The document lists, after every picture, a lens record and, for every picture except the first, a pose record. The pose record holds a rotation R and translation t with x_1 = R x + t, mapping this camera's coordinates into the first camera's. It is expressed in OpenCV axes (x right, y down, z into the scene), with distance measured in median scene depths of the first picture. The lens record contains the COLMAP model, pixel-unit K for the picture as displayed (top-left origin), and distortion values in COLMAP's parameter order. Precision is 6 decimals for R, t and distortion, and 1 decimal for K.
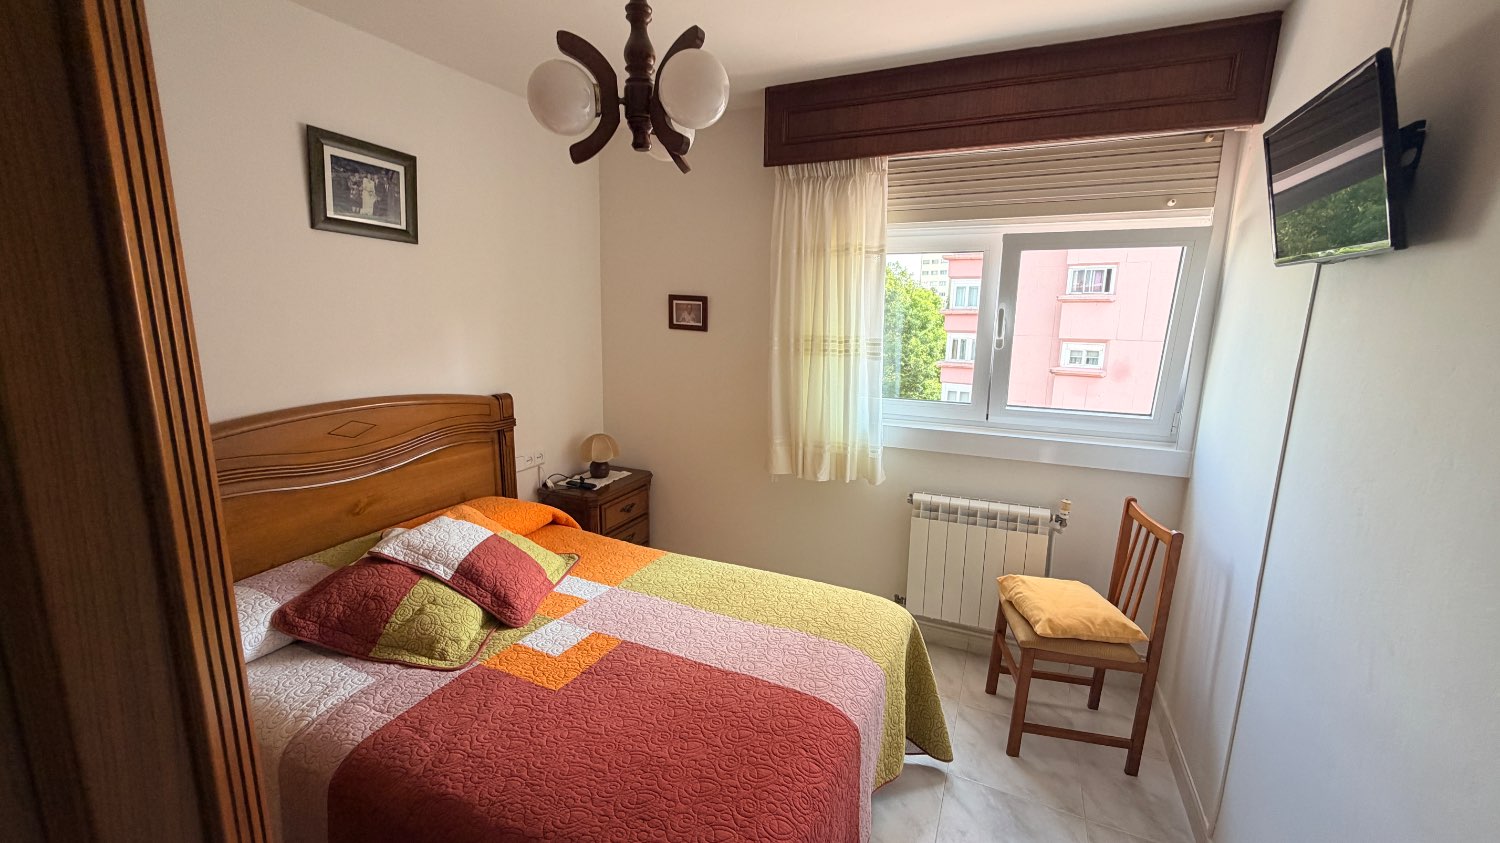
lens RADIAL K [[596.7, 0, 743.9], [0, 596.7, 423.2], [0, 0, 1]] dist [-0.000960, 0.000366]
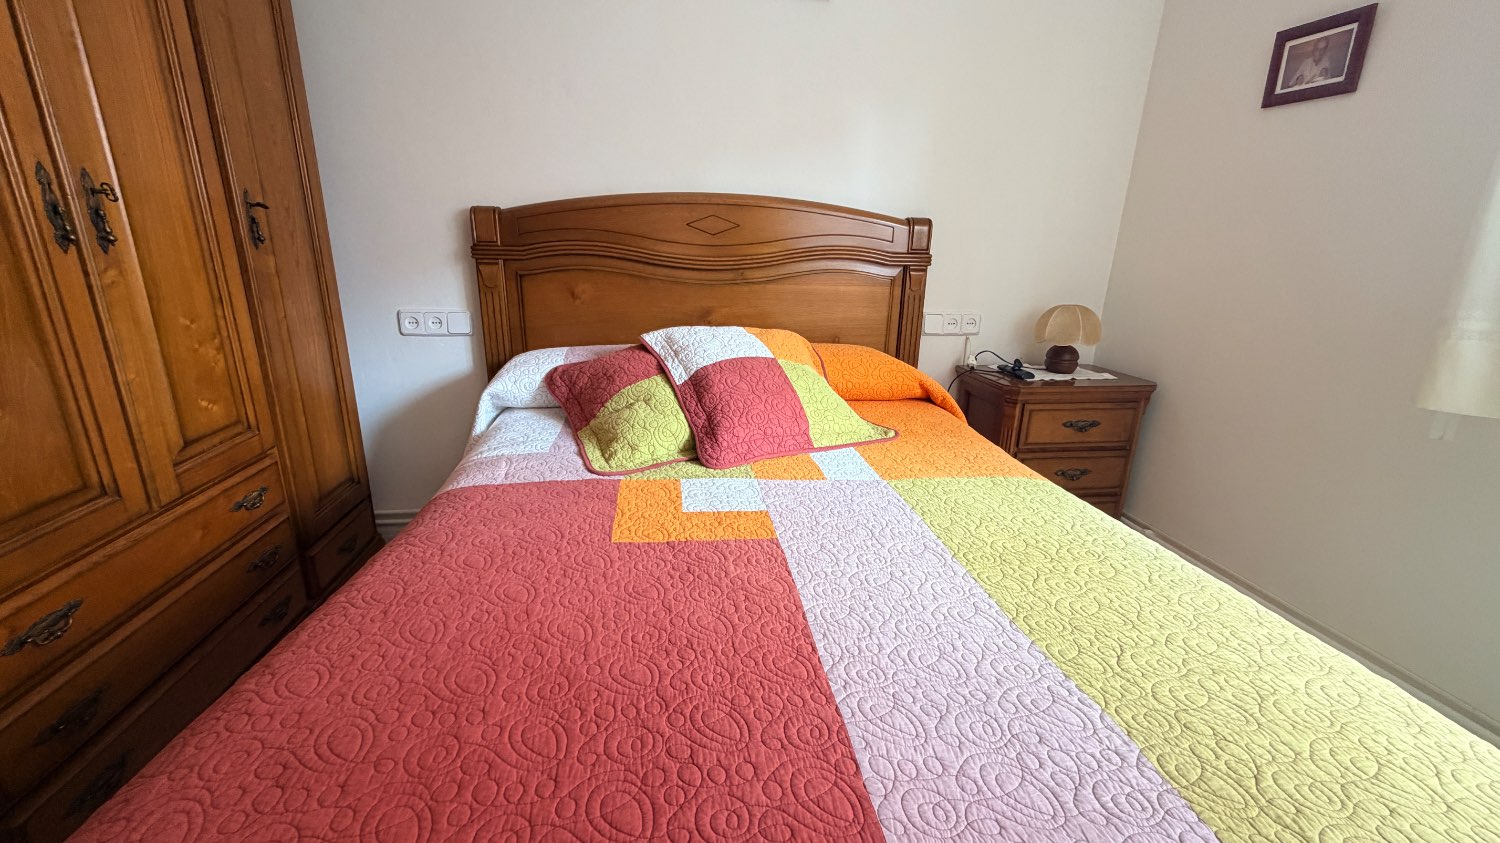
lens RADIAL K [[596.7, 0, 743.9], [0, 596.7, 423.2], [0, 0, 1]] dist [-0.000960, 0.000366]
pose [[0.535259, 0.236047, -0.811036, 0.137902], [-0.168639, 0.970693, 0.171217, 0.108959], [0.827683, 0.045127, 0.559379, 0.425352]]
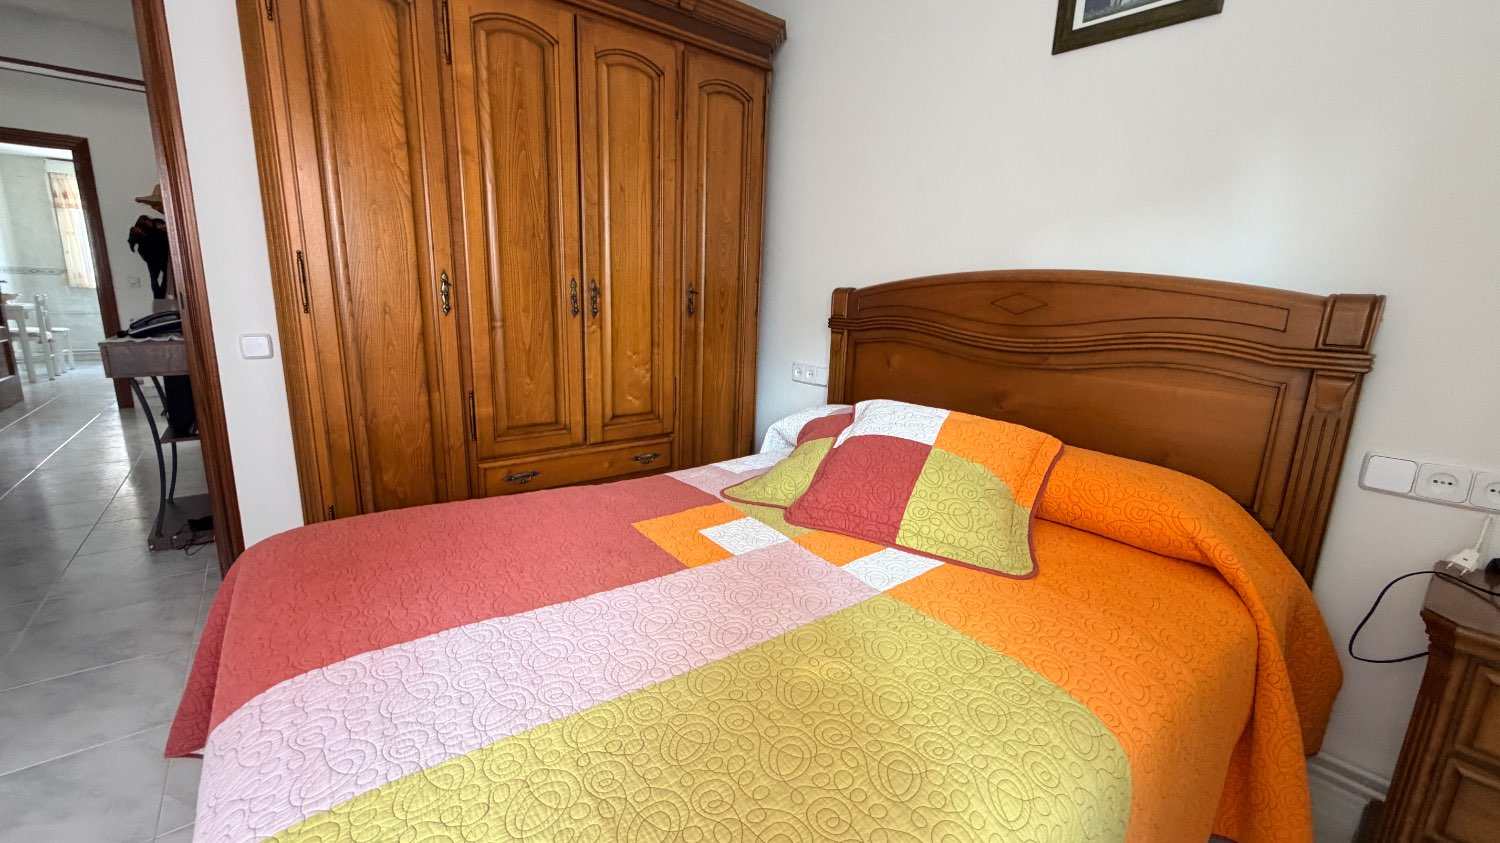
lens RADIAL K [[596.7, 0, 743.9], [0, 596.7, 423.2], [0, 0, 1]] dist [-0.000960, 0.000366]
pose [[-0.455148, 0.157238, -0.876422, 0.211270], [-0.203985, 0.939695, 0.274524, 0.012499], [0.866735, 0.303727, -0.395626, 0.819447]]
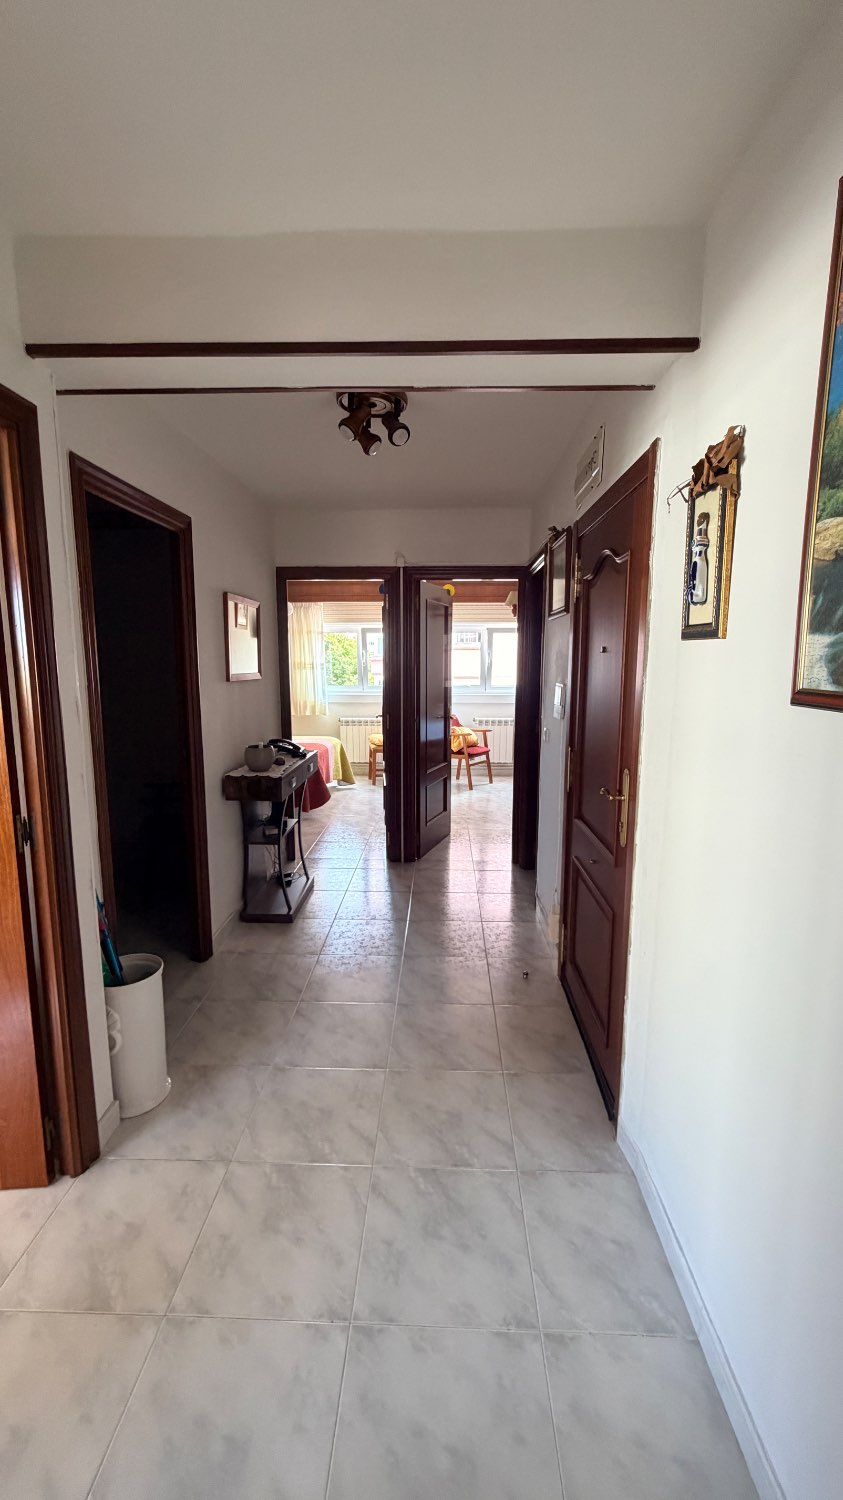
lens RADIAL K [[596.7, 0, 421.5], [0, 596.7, 750.0], [0, 0, 1]] dist [-0.000960, 0.000366]
pose [[0.923241, -0.068988, 0.377976, -0.450900], [0.082601, 0.996384, -0.019899, 0.369837], [-0.375236, 0.049593, 0.925601, -1.801661]]
